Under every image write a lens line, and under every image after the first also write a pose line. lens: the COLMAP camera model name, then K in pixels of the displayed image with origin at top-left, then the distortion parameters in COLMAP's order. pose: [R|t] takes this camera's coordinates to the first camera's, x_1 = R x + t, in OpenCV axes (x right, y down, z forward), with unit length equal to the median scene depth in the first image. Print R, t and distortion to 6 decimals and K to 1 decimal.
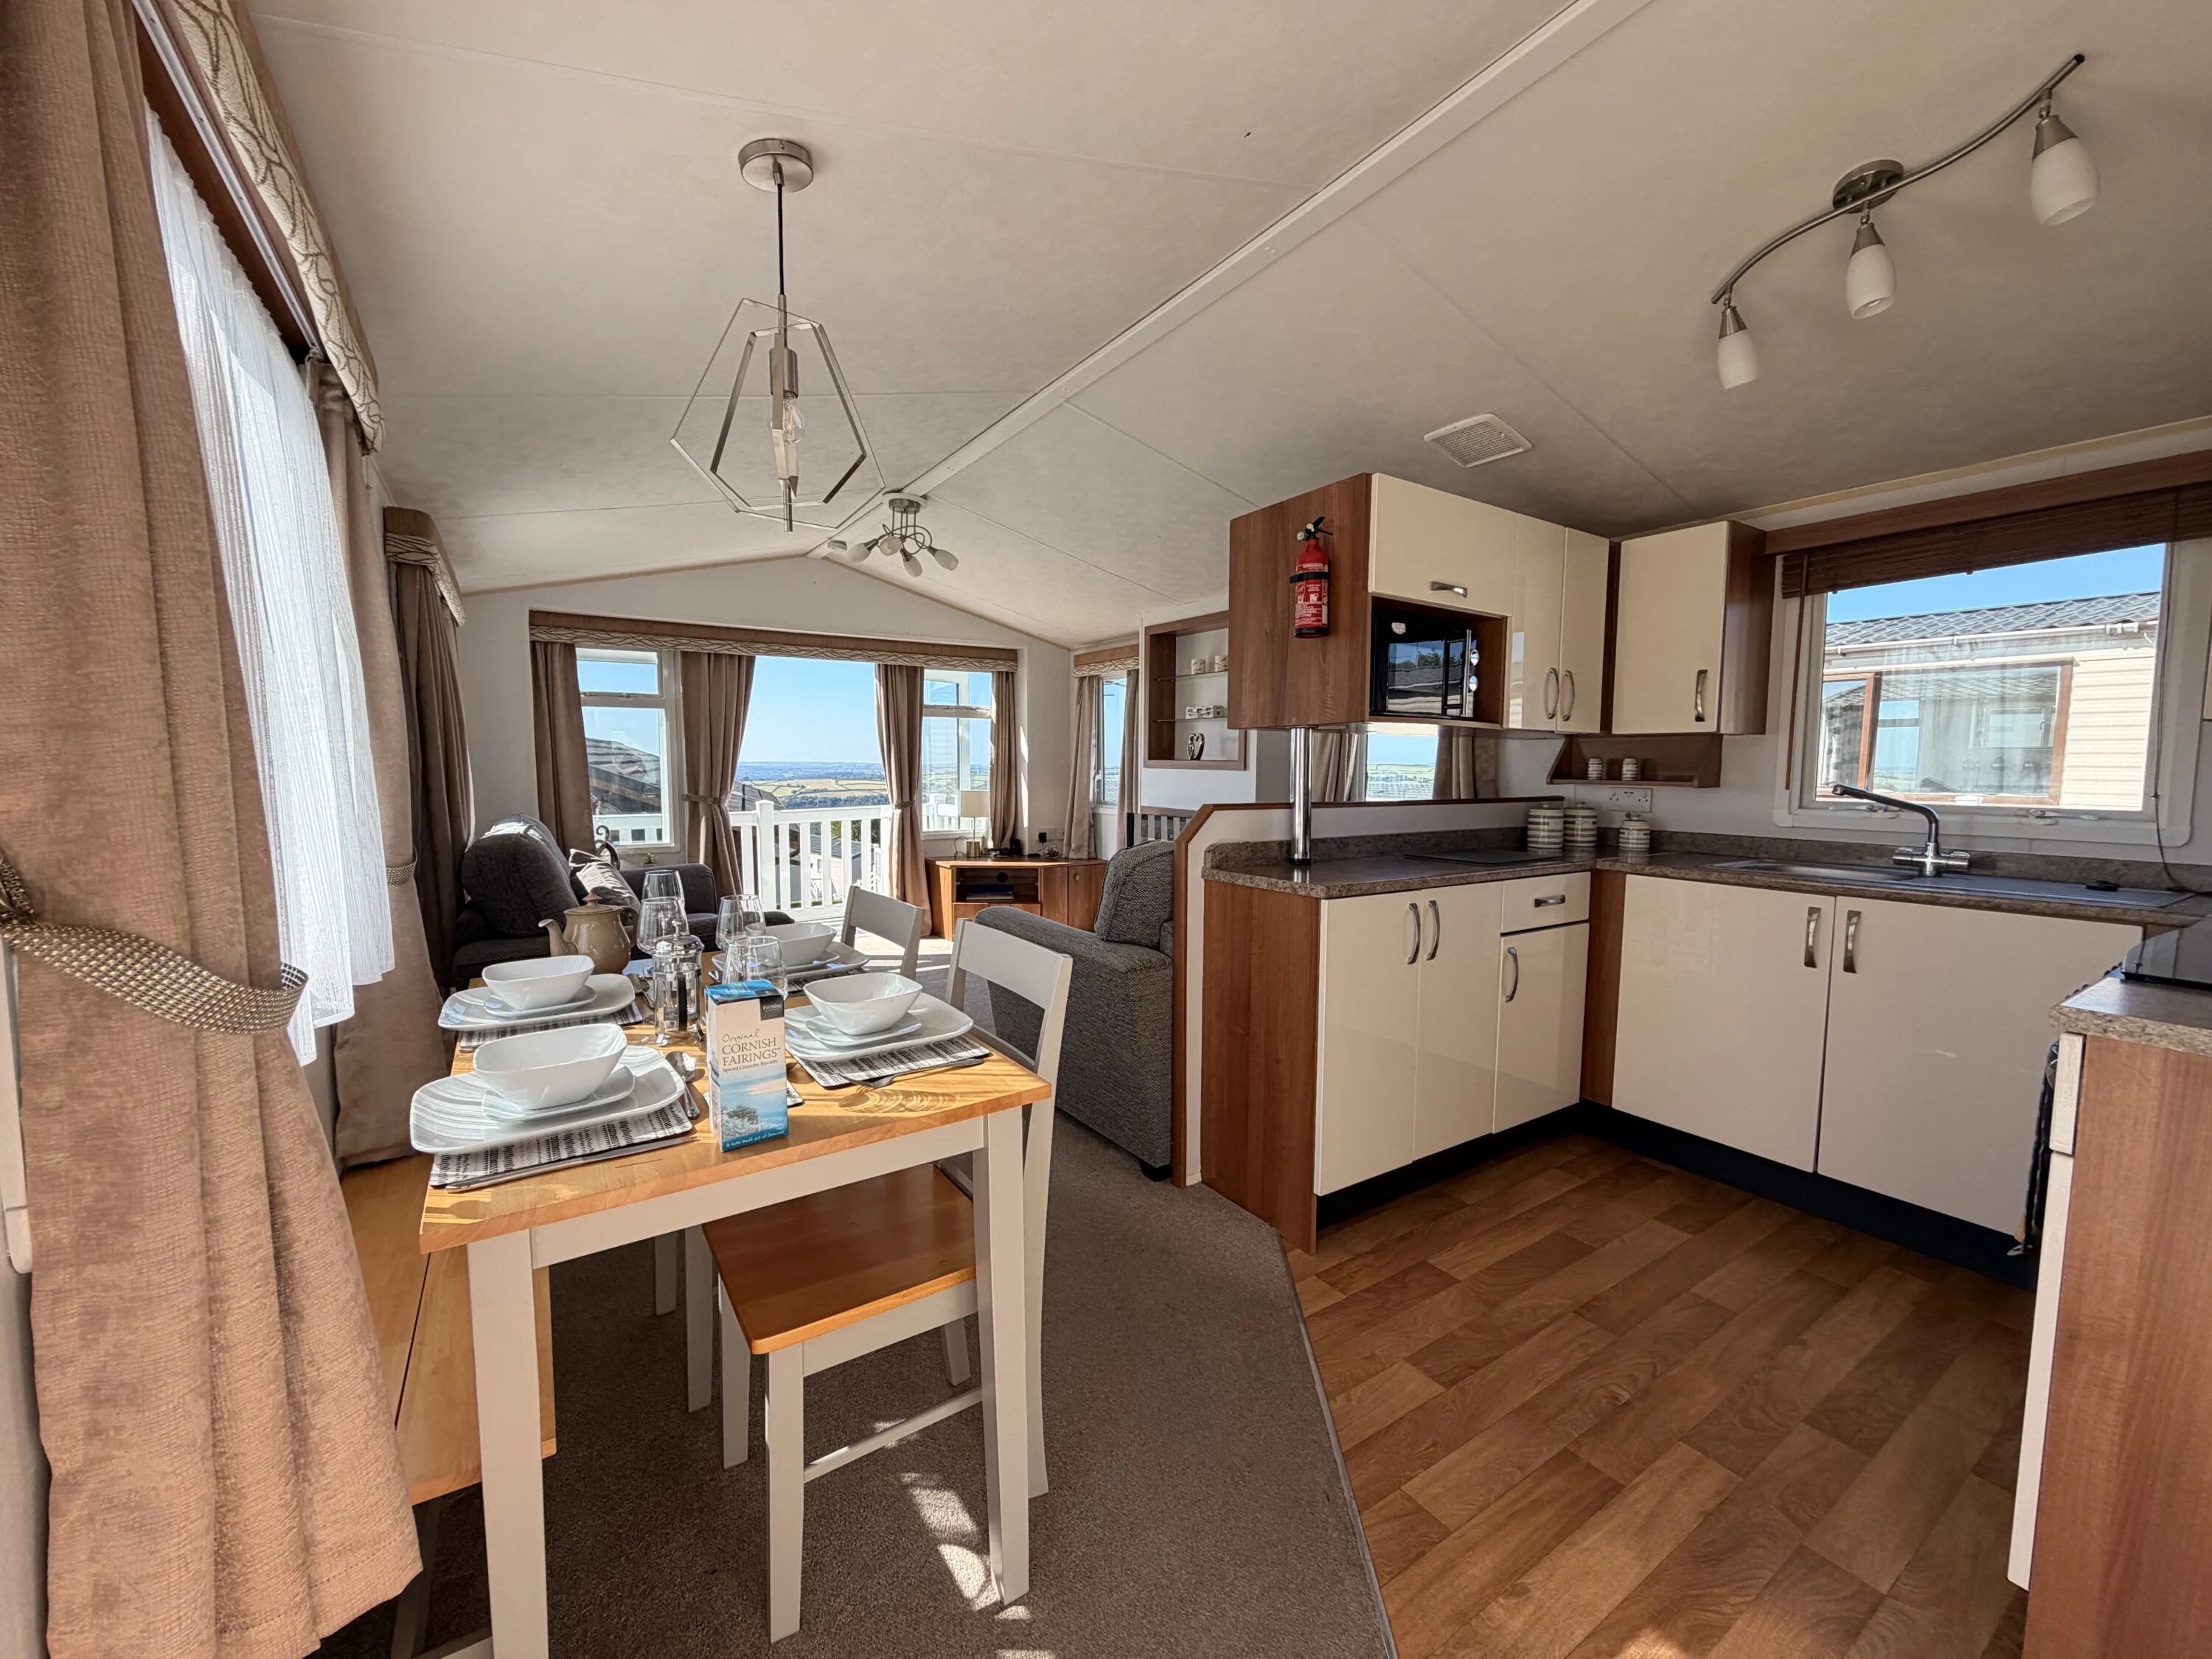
lens RADIAL K [[889.2, 0, 1106.0], [0, 889.2, 829.5], [0, 0, 1]] dist [0.001838, -0.000493]
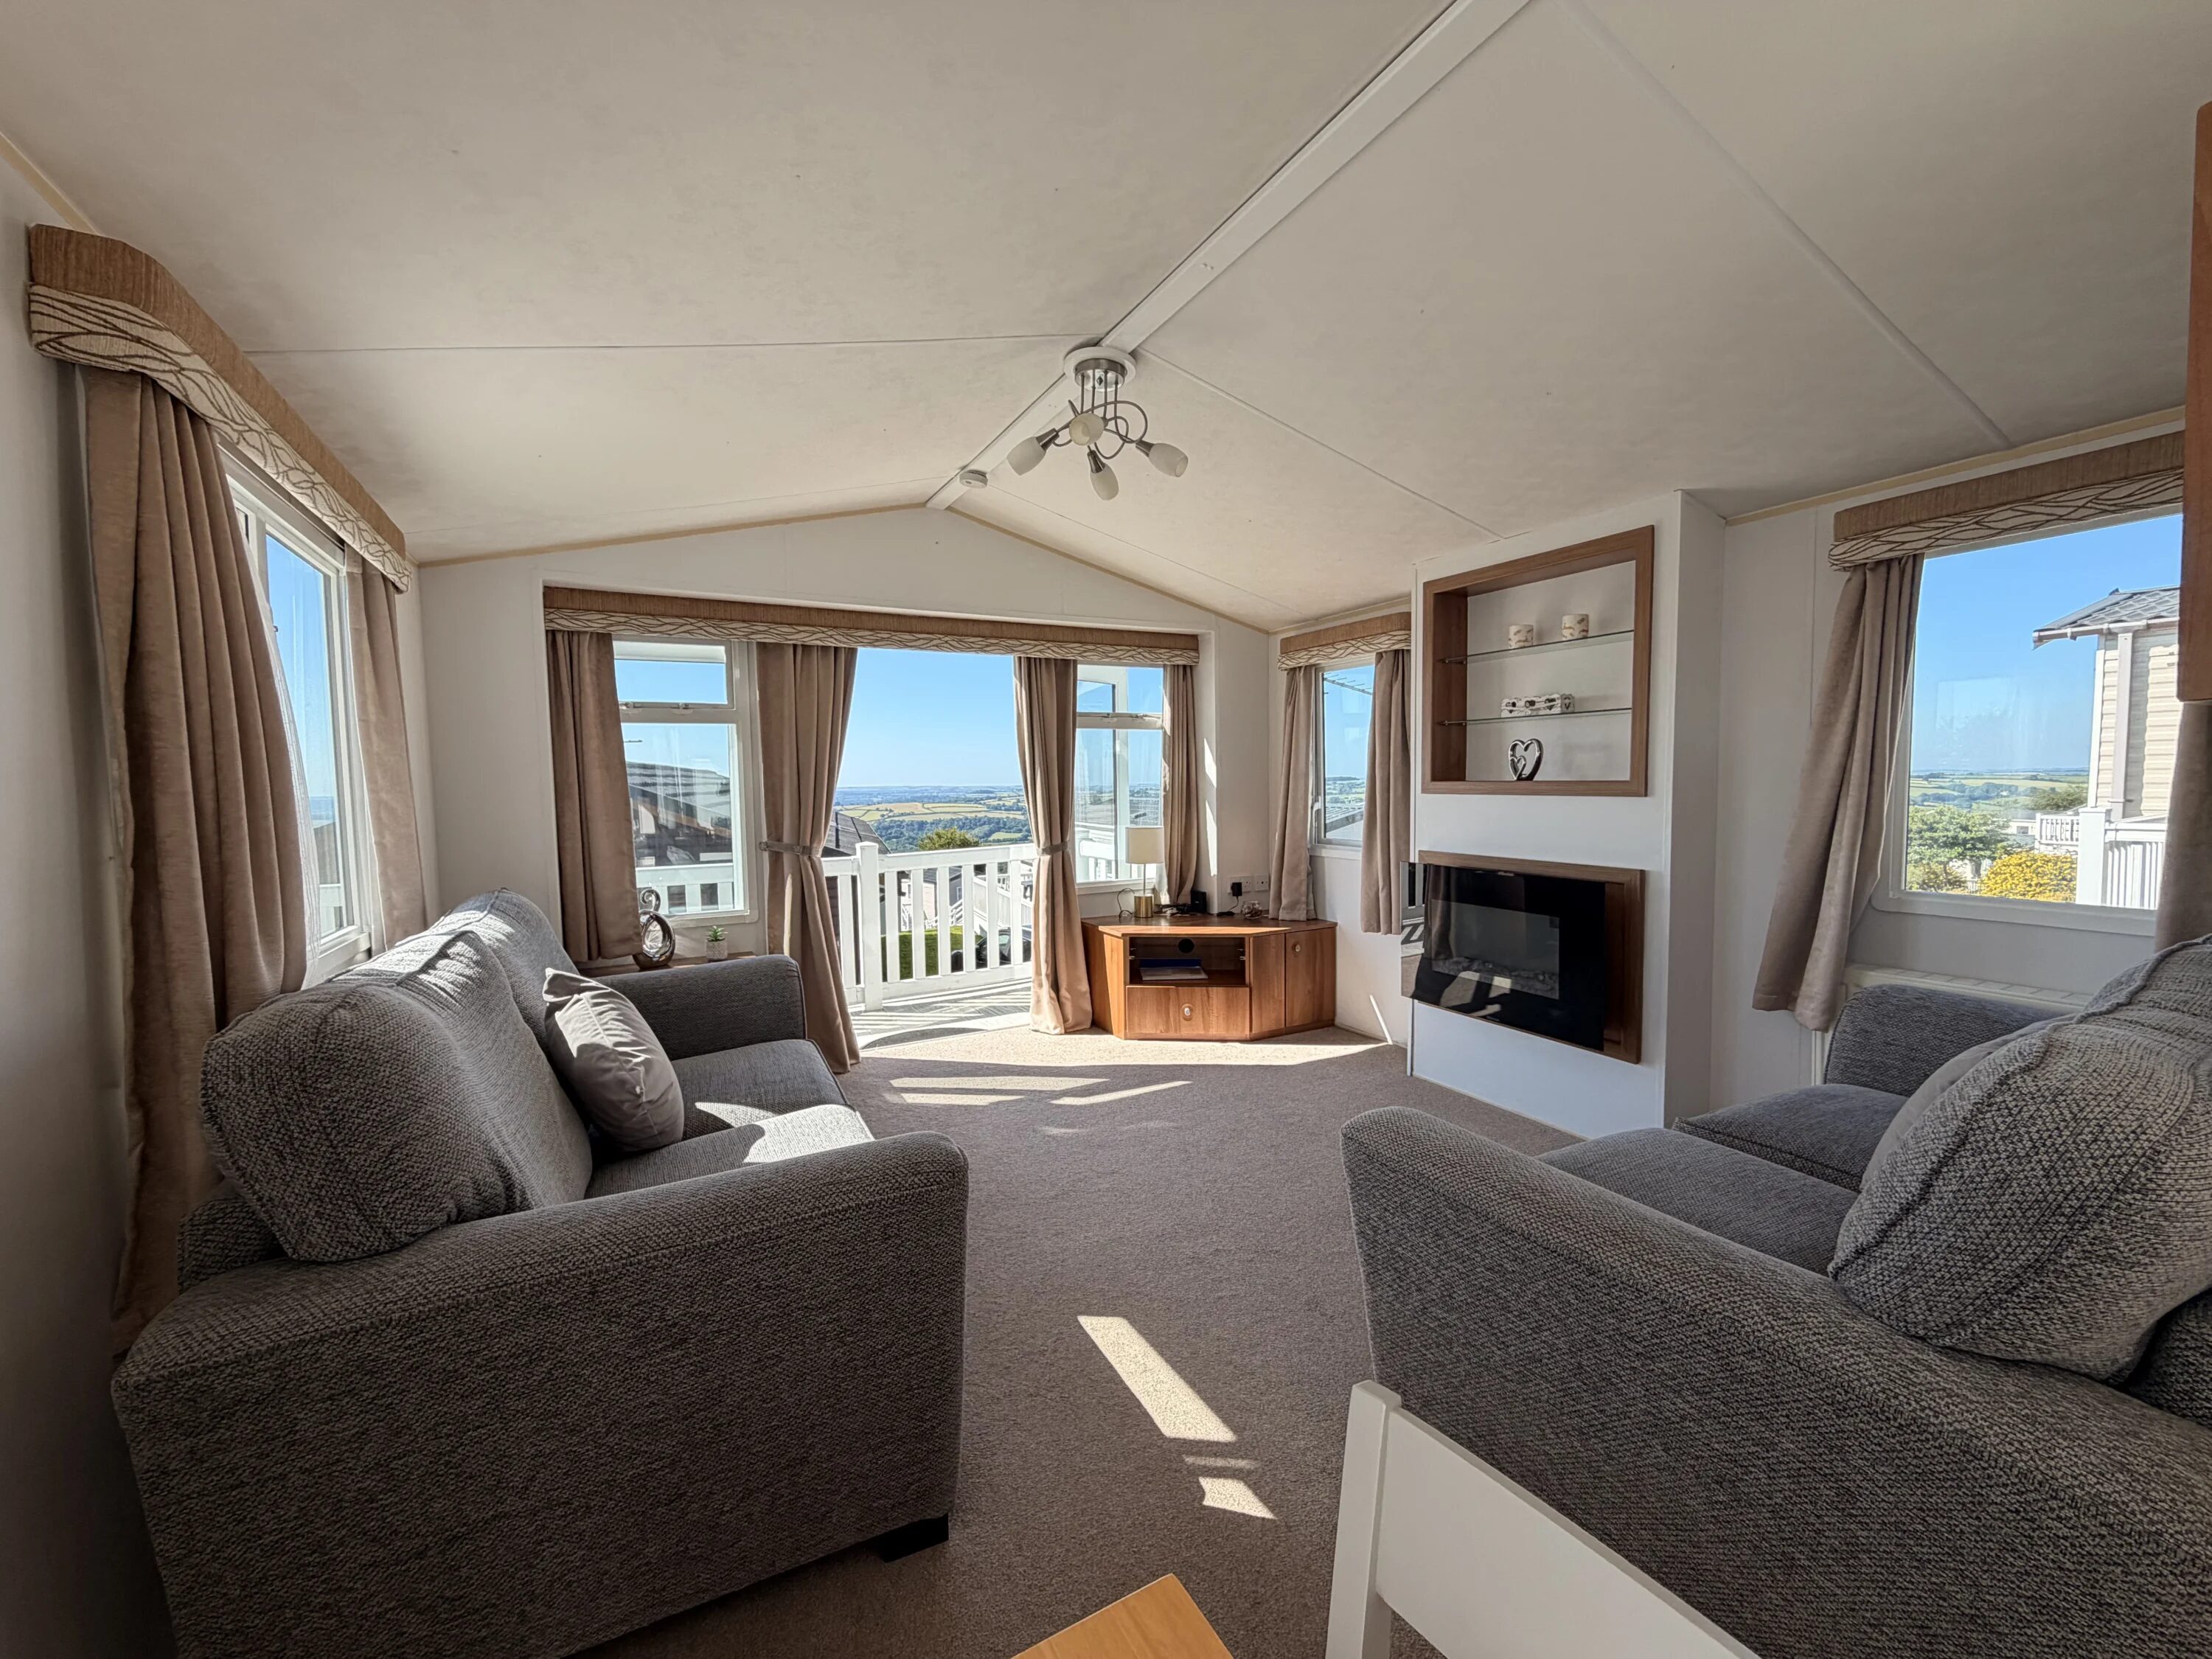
lens RADIAL K [[889.2, 0, 1106.0], [0, 889.2, 829.5], [0, 0, 1]] dist [0.001838, -0.000493]
pose [[0.995779, -0.015067, -0.090538, -0.120942], [0.013120, 0.999671, -0.022060, -0.027575], [0.090840, 0.020780, 0.995649, 0.282418]]
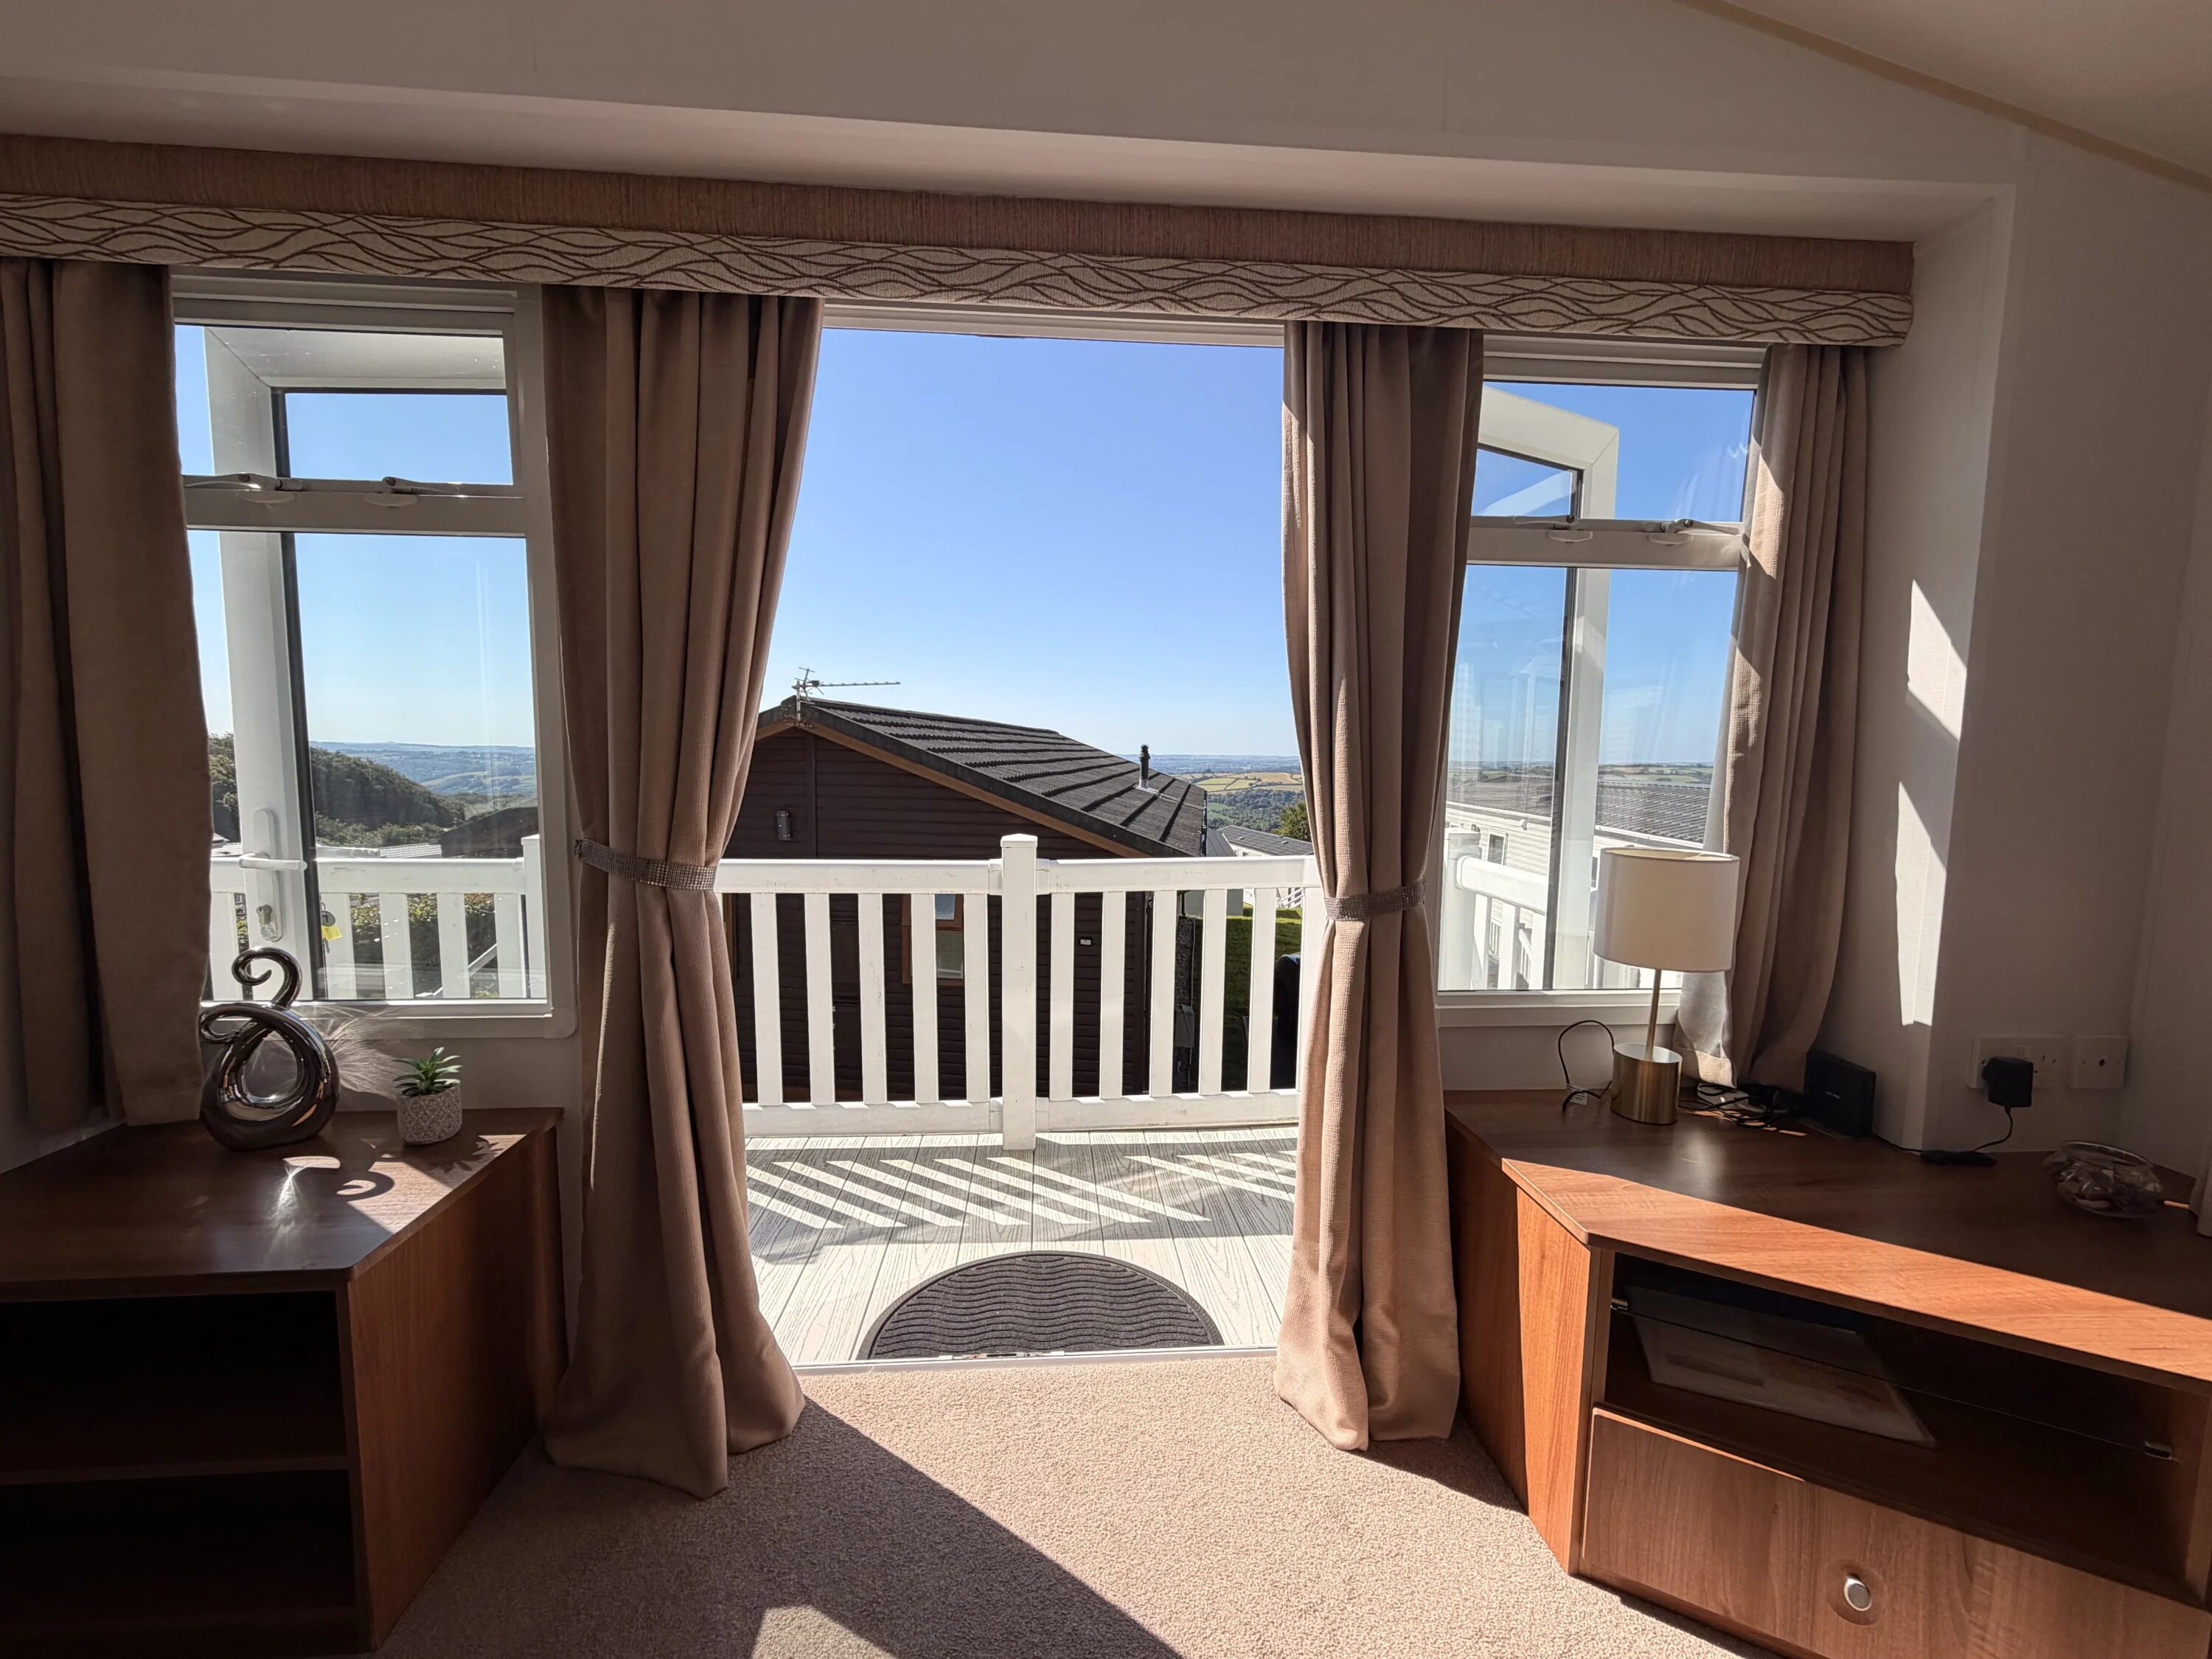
lens RADIAL K [[889.6, 0, 1093.8], [0, 889.6, 831.5], [0, 0, 1]] dist [-0.016781, -0.000067]
pose [[0.873229, 0.049273, -0.484812, -0.180664], [-0.044046, 0.998783, 0.022175, -0.051342], [0.485315, 0.001990, 0.874337, 0.763337]]
